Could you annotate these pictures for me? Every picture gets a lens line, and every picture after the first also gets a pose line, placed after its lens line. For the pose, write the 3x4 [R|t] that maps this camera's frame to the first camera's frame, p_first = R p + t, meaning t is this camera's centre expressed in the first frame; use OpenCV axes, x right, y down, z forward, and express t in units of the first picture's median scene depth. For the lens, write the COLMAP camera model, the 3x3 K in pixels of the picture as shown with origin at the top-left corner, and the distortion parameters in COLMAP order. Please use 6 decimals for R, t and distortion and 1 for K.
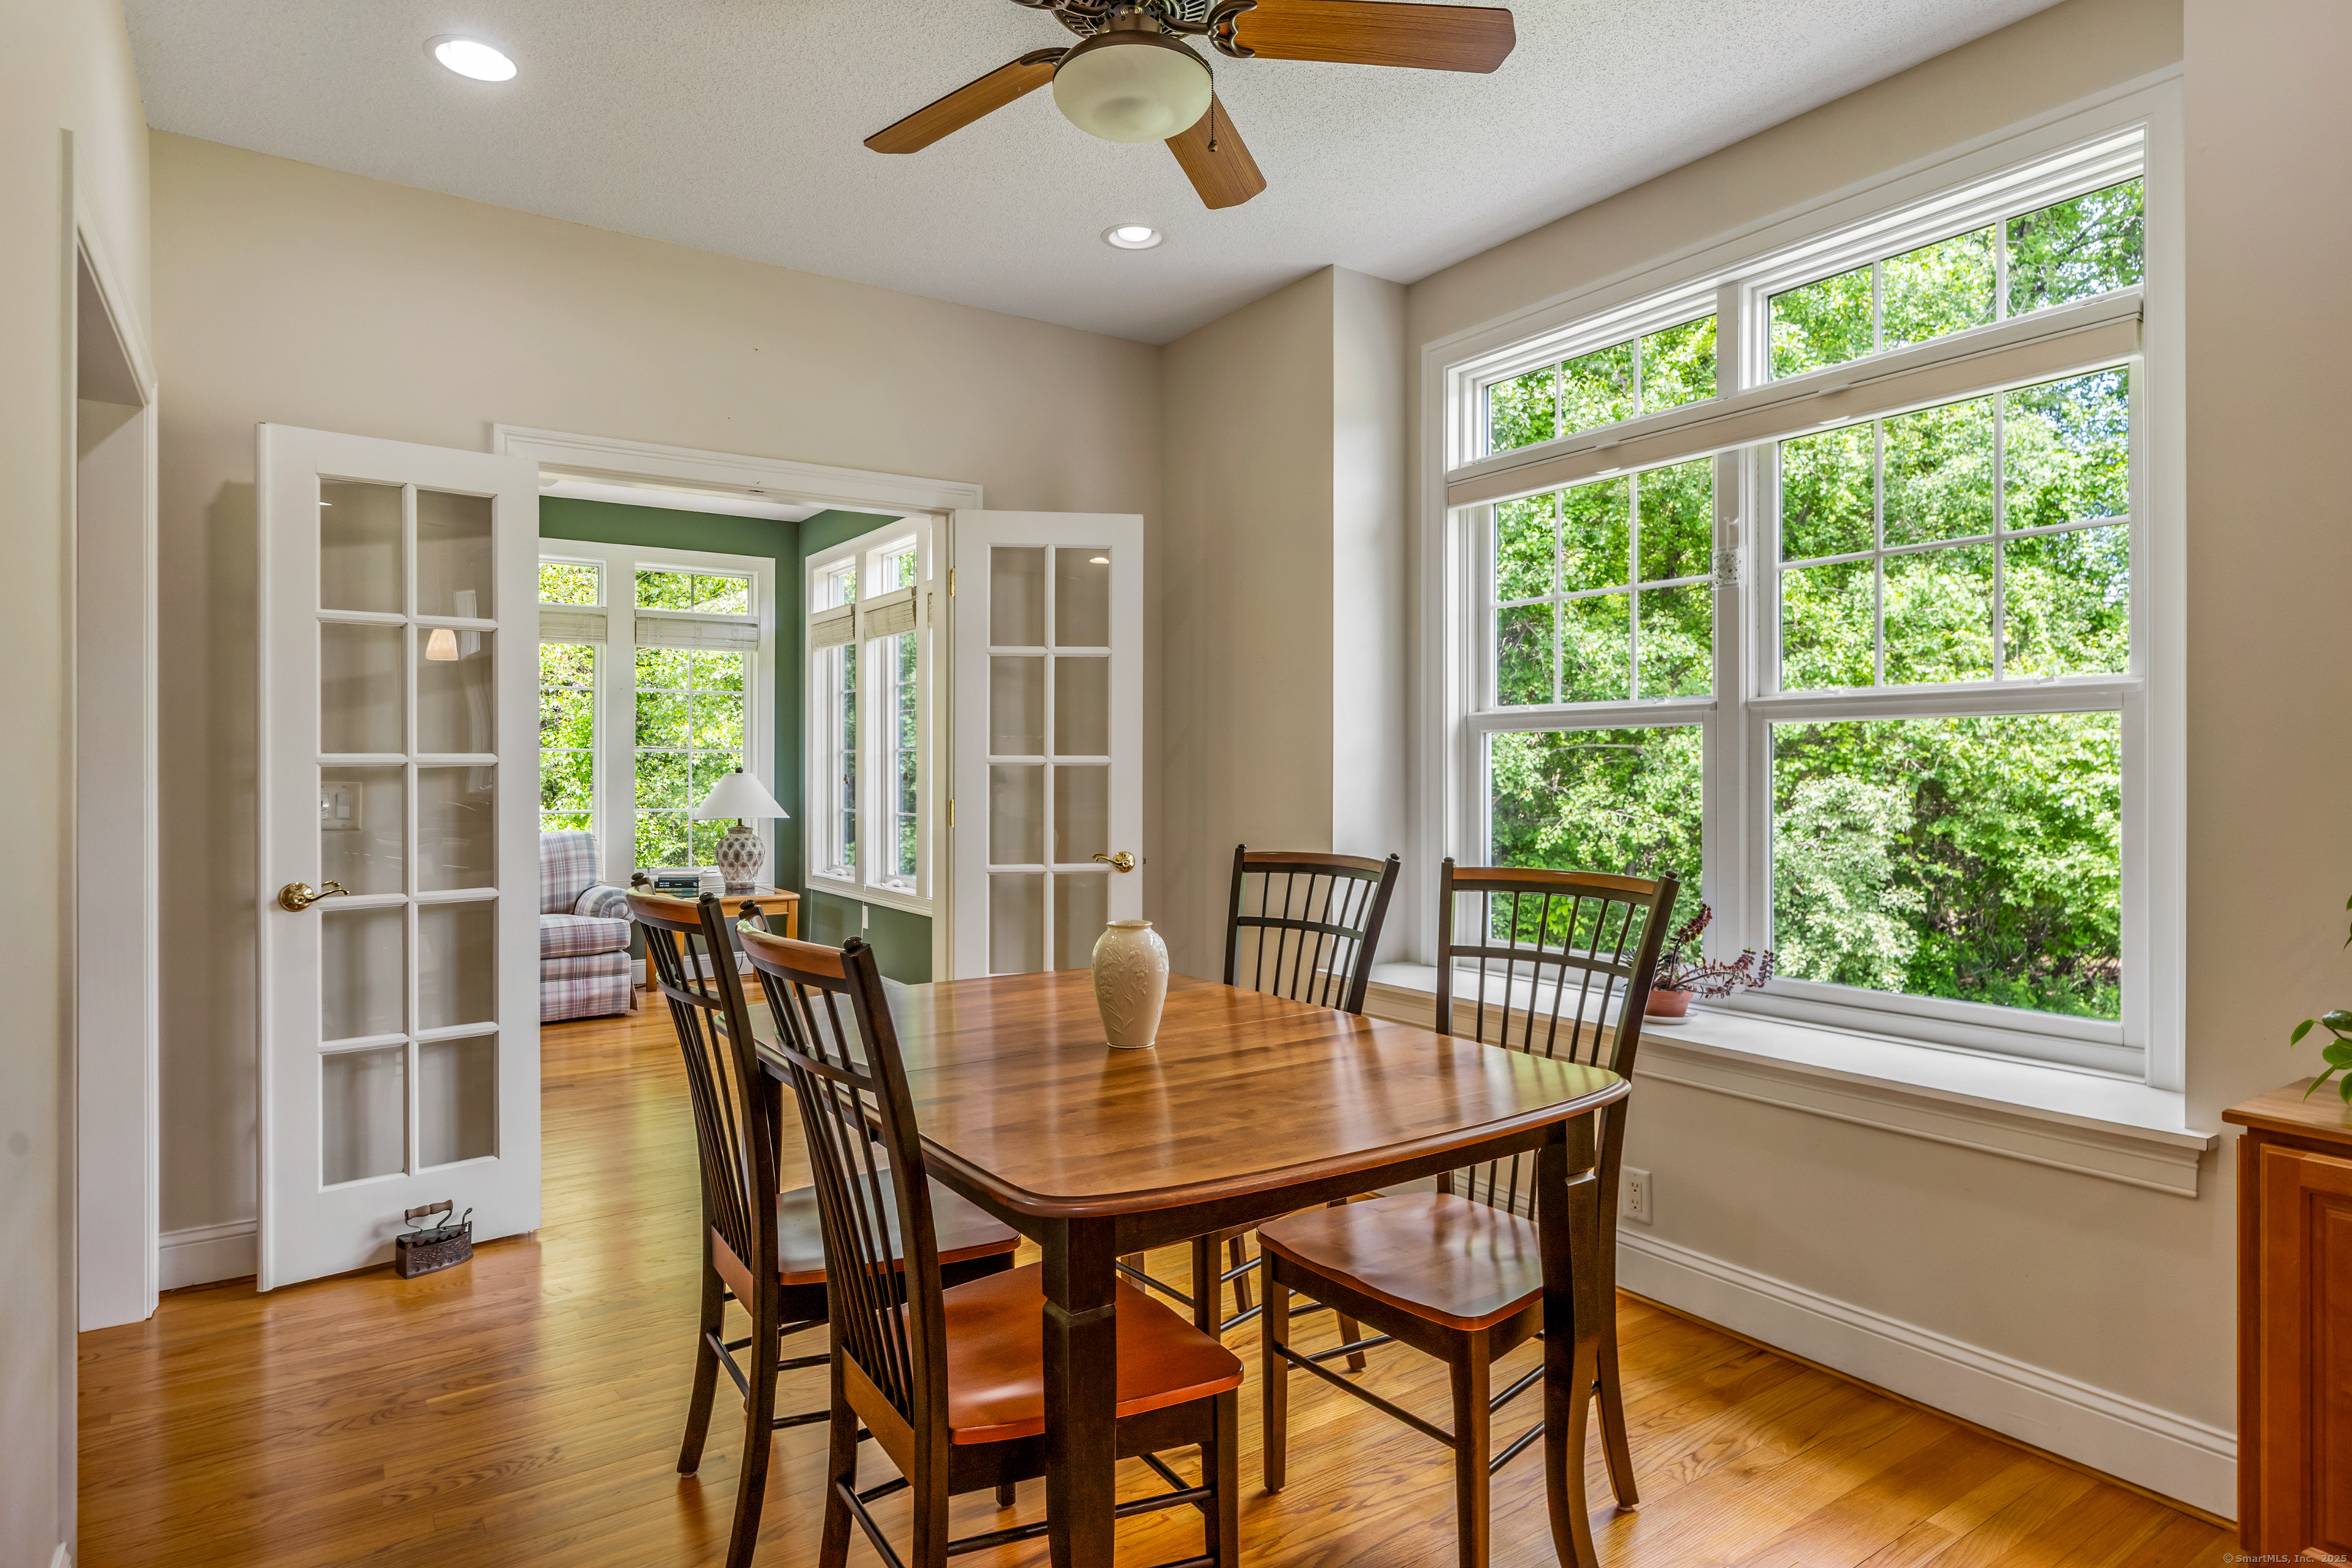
lens RADIAL K [[1329.4, 0, 1176.0], [0, 1329.4, 784.0], [0, 0, 1]] dist [0.001416, 0.000461]
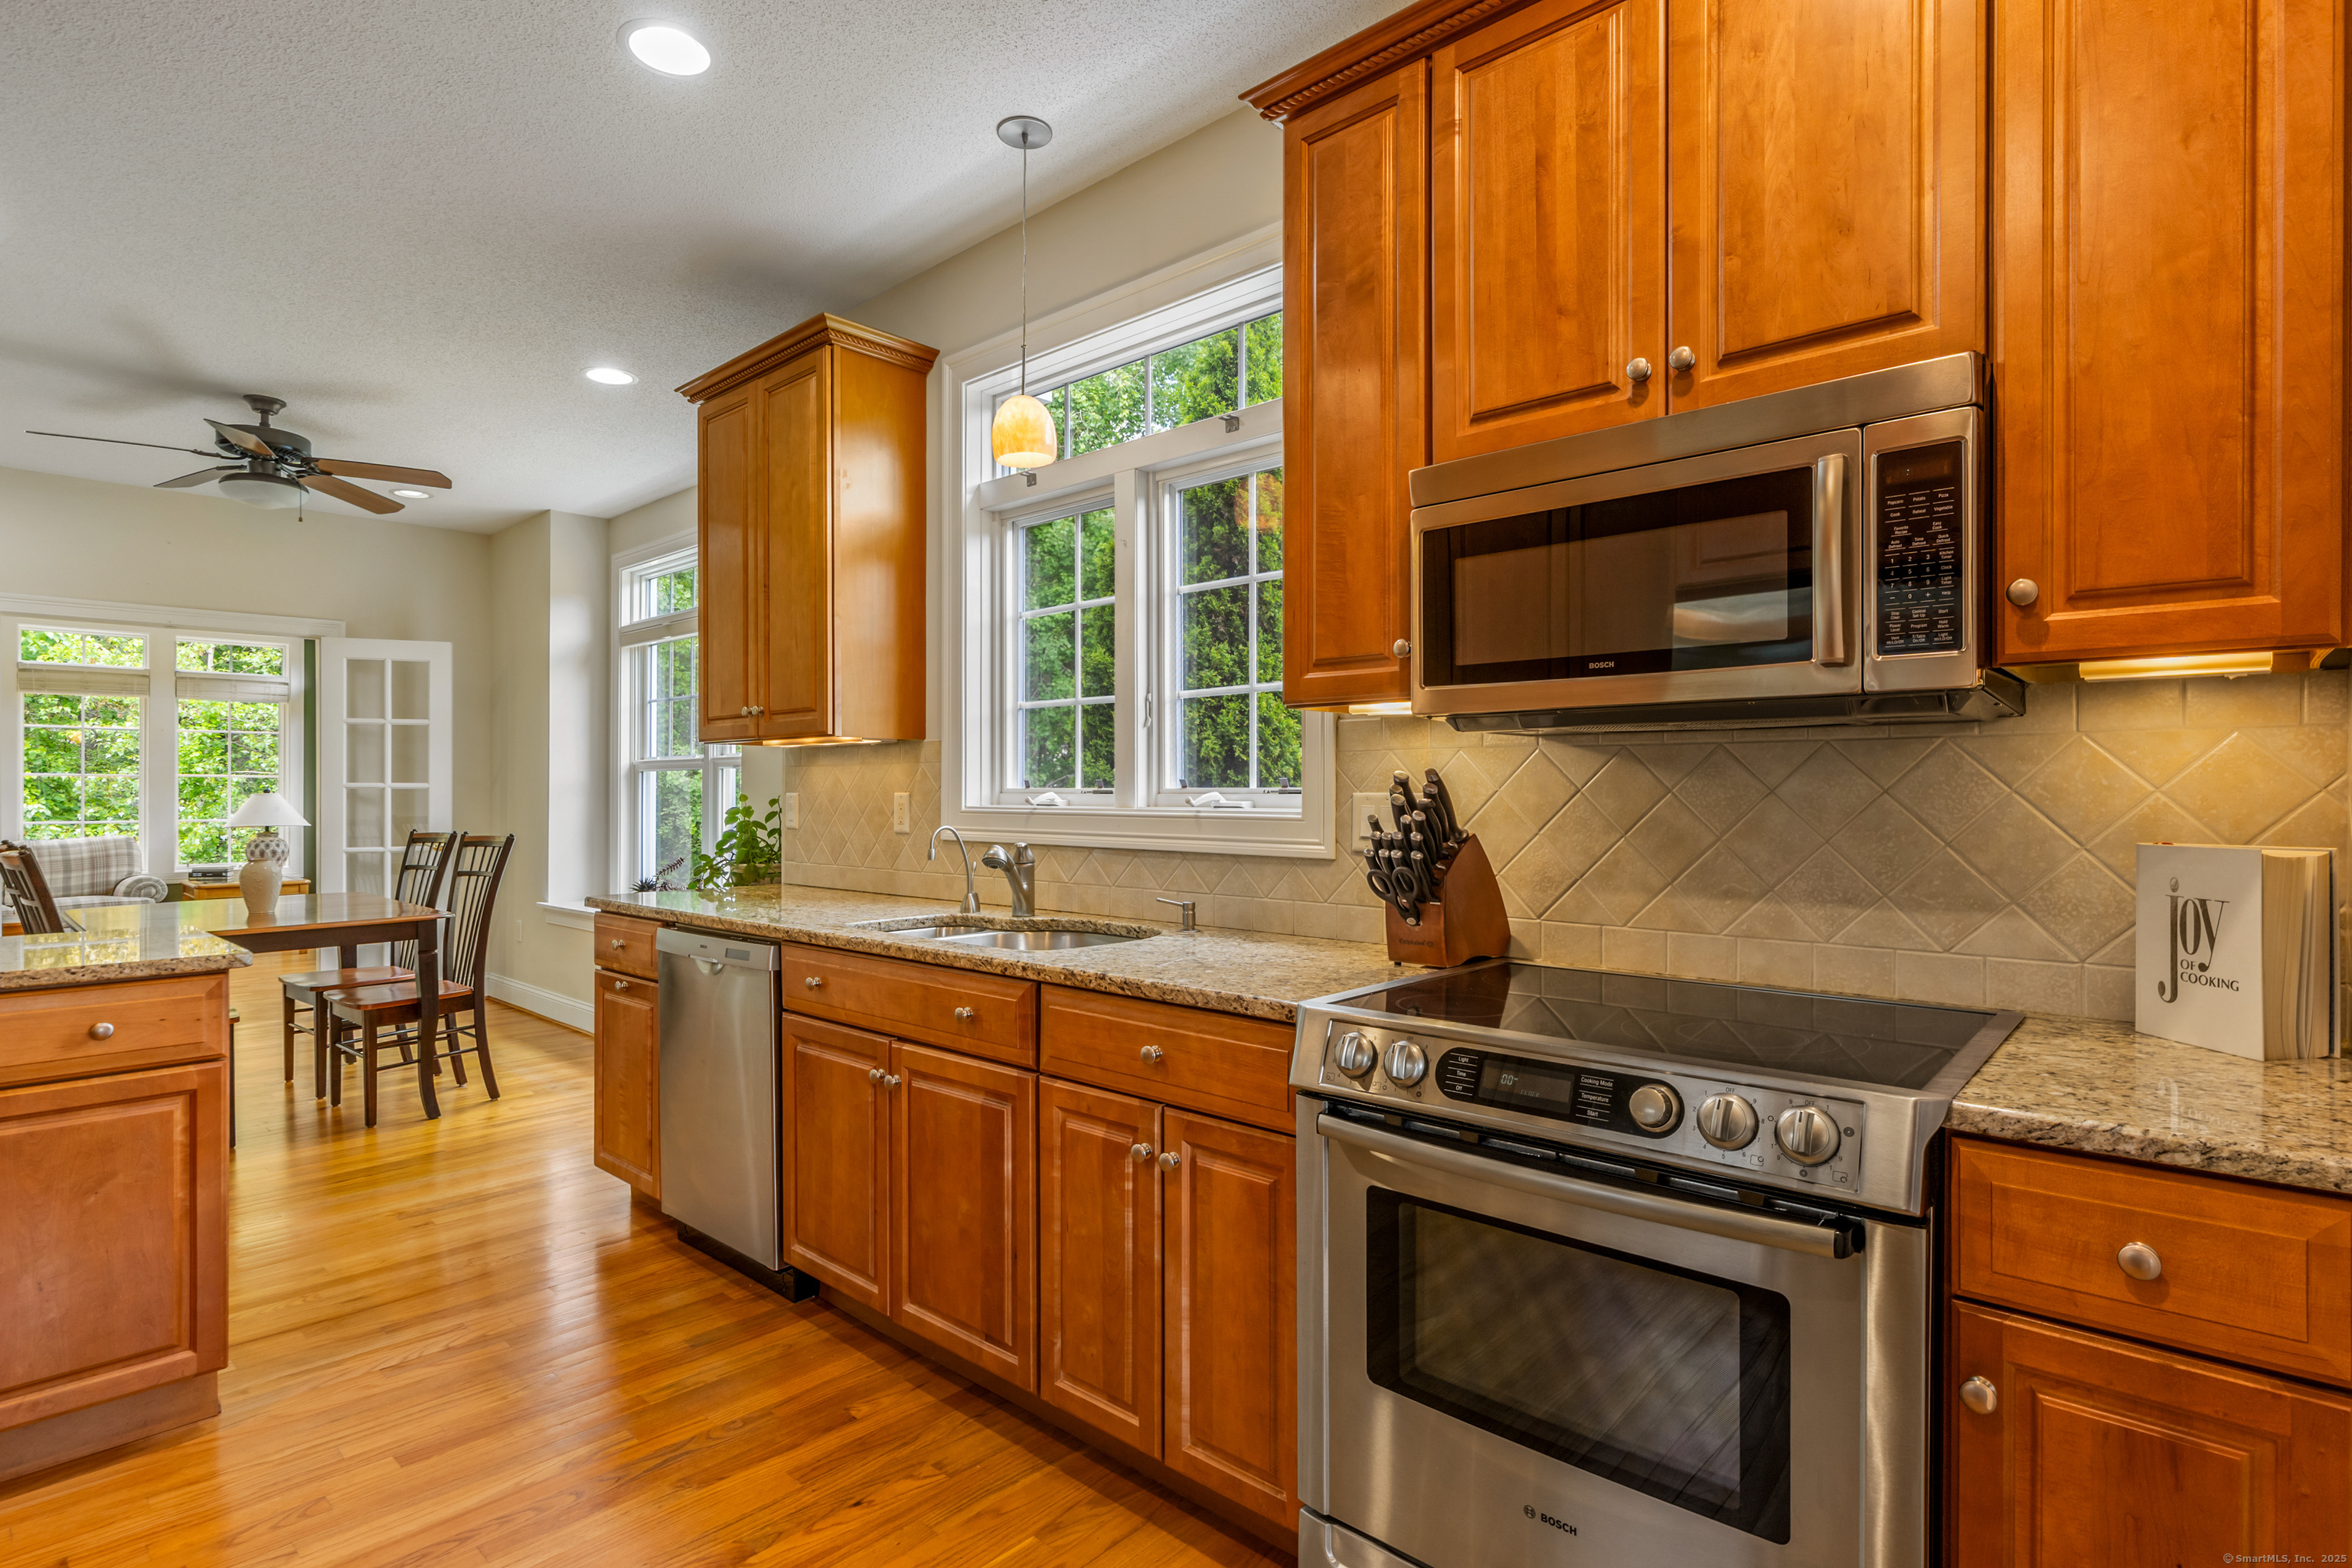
lens RADIAL K [[1179.0, 0, 1191.7], [0, 1179.0, 796.8], [0, 0, 1]] dist [0.000998, 0.001997]
pose [[0.972984, -0.000873, 0.230872, 0.360719], [0.001781, 0.999991, -0.003722, 0.002190], [-0.230866, 0.004033, 0.972977, -0.455832]]
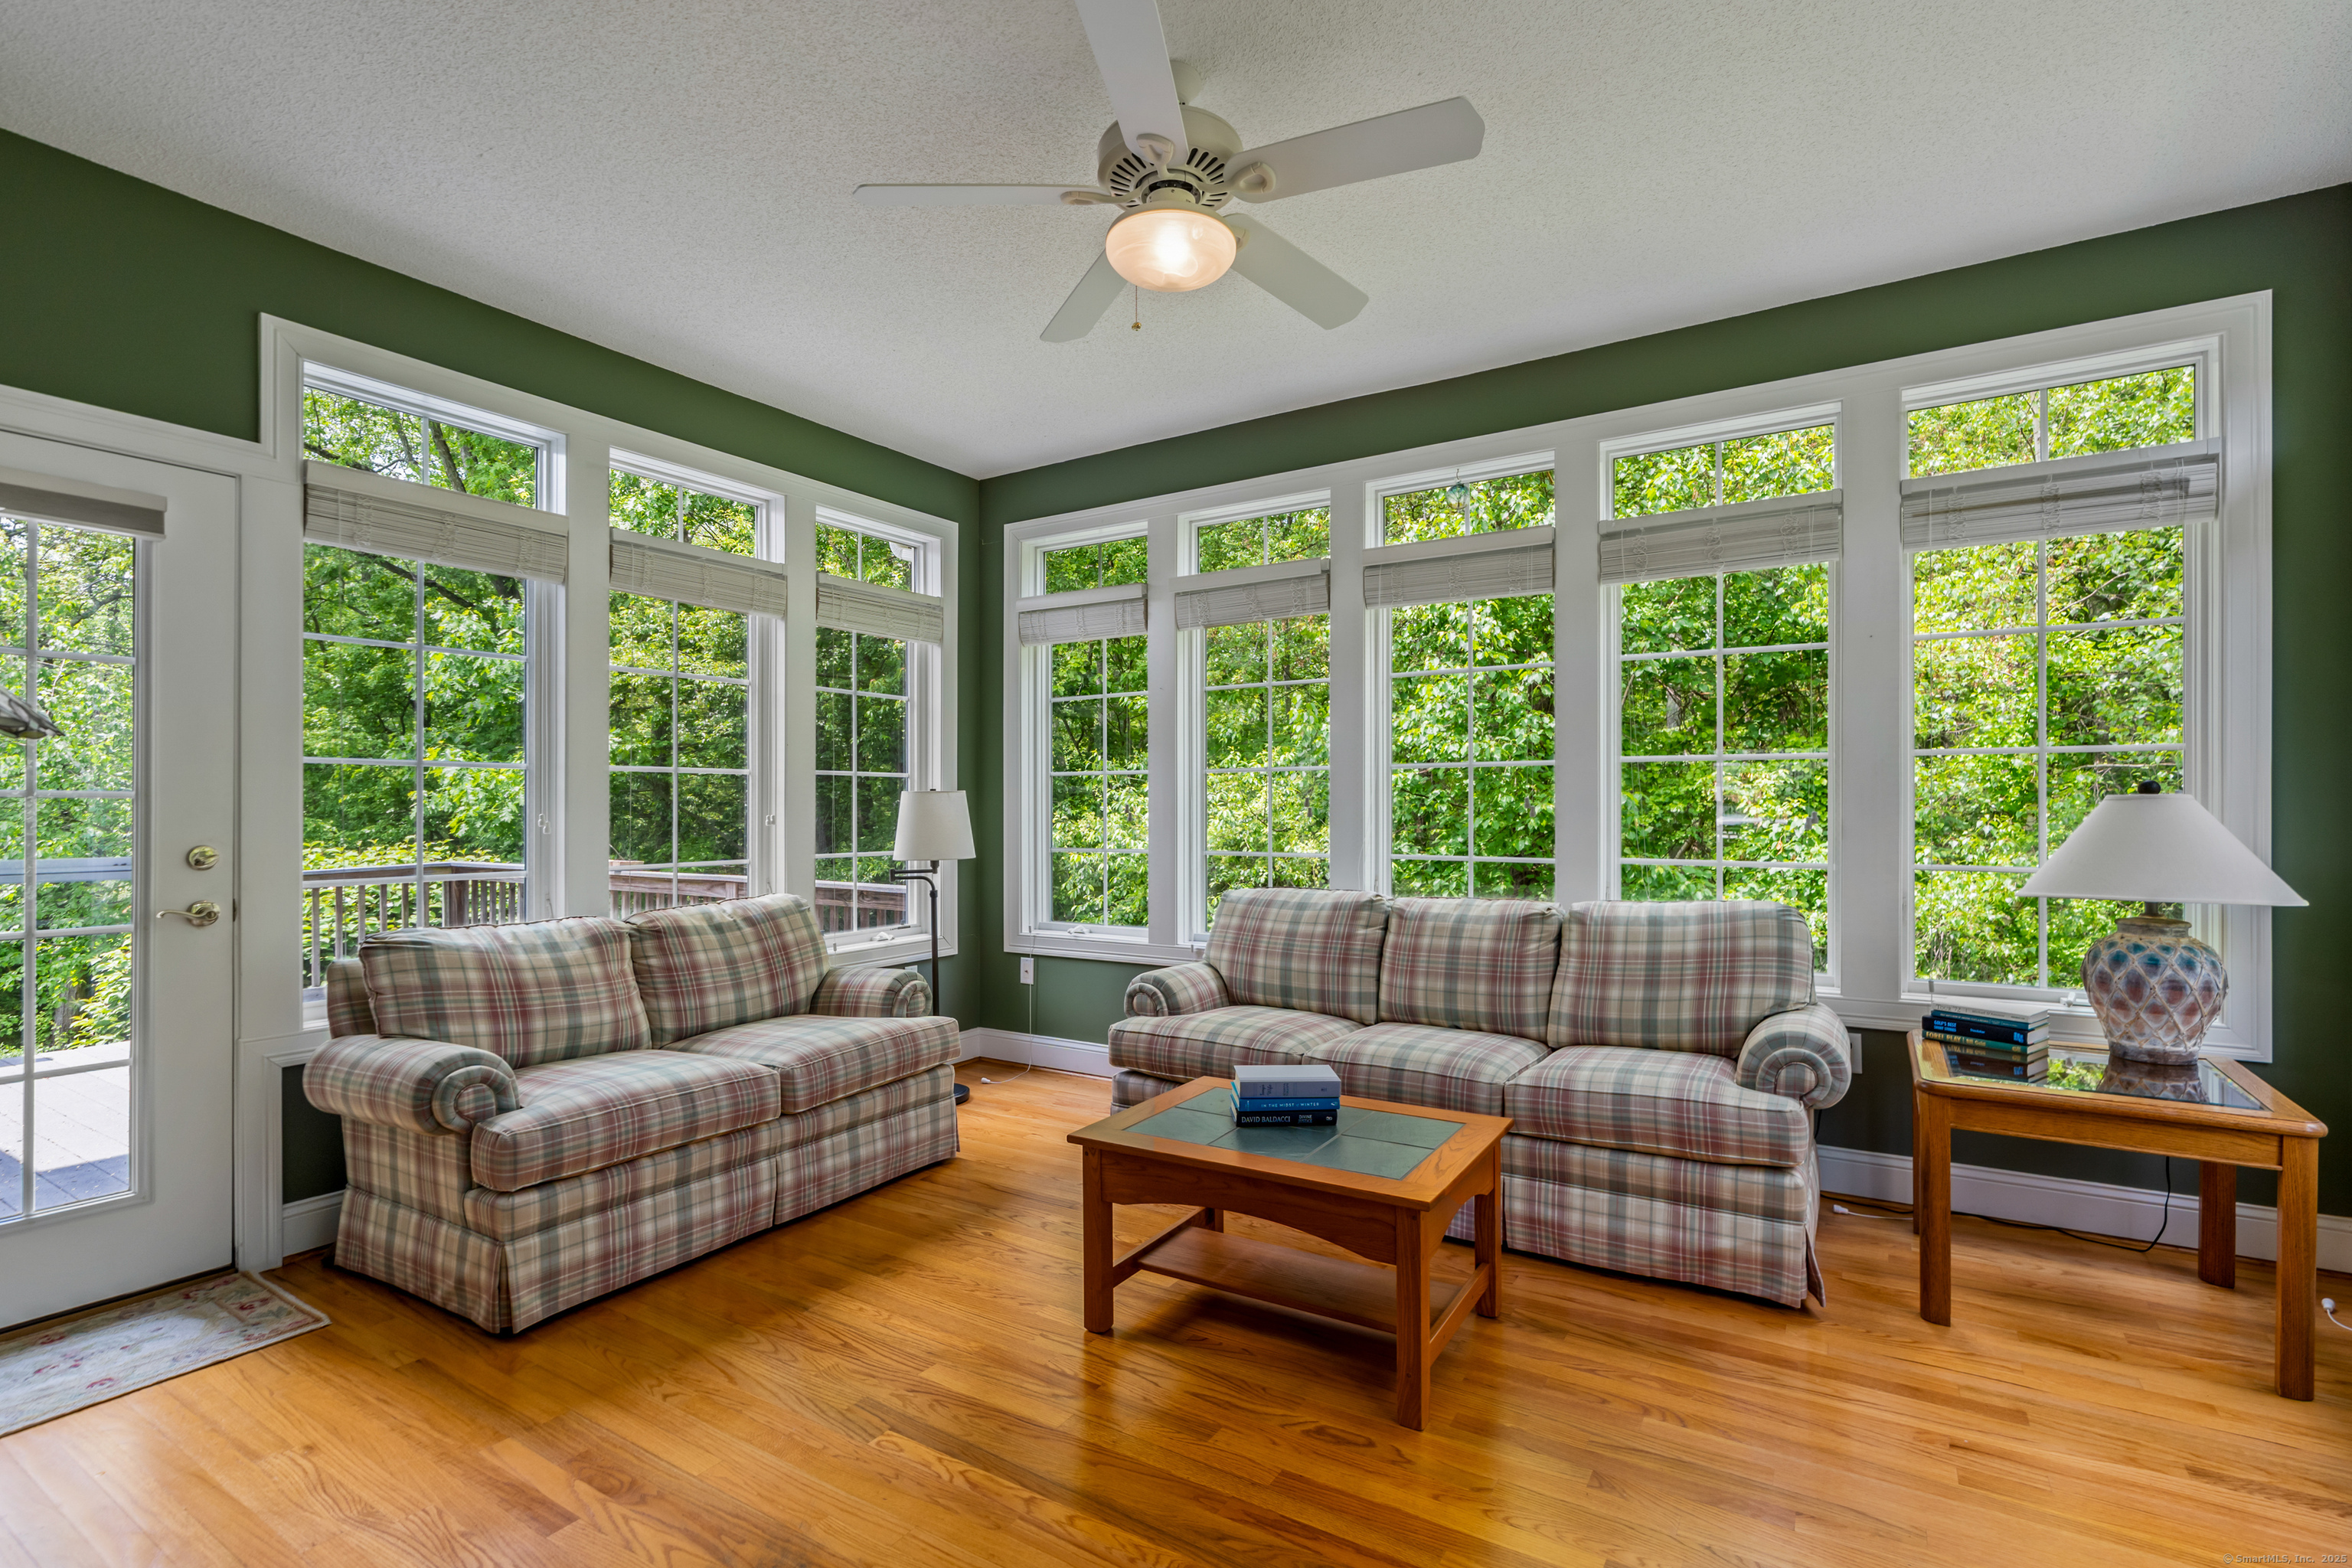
lens RADIAL K [[1090.2, 0, 1179.4], [0, 1090.2, 808.2], [0, 0, 1]] dist [0.000208, 0.000356]
pose [[0.404500, 0.003033, -0.914533, -0.148400], [-0.004002, 0.999991, 0.001547, -0.003450], [0.914529, 0.003034, 0.404509, 0.642996]]
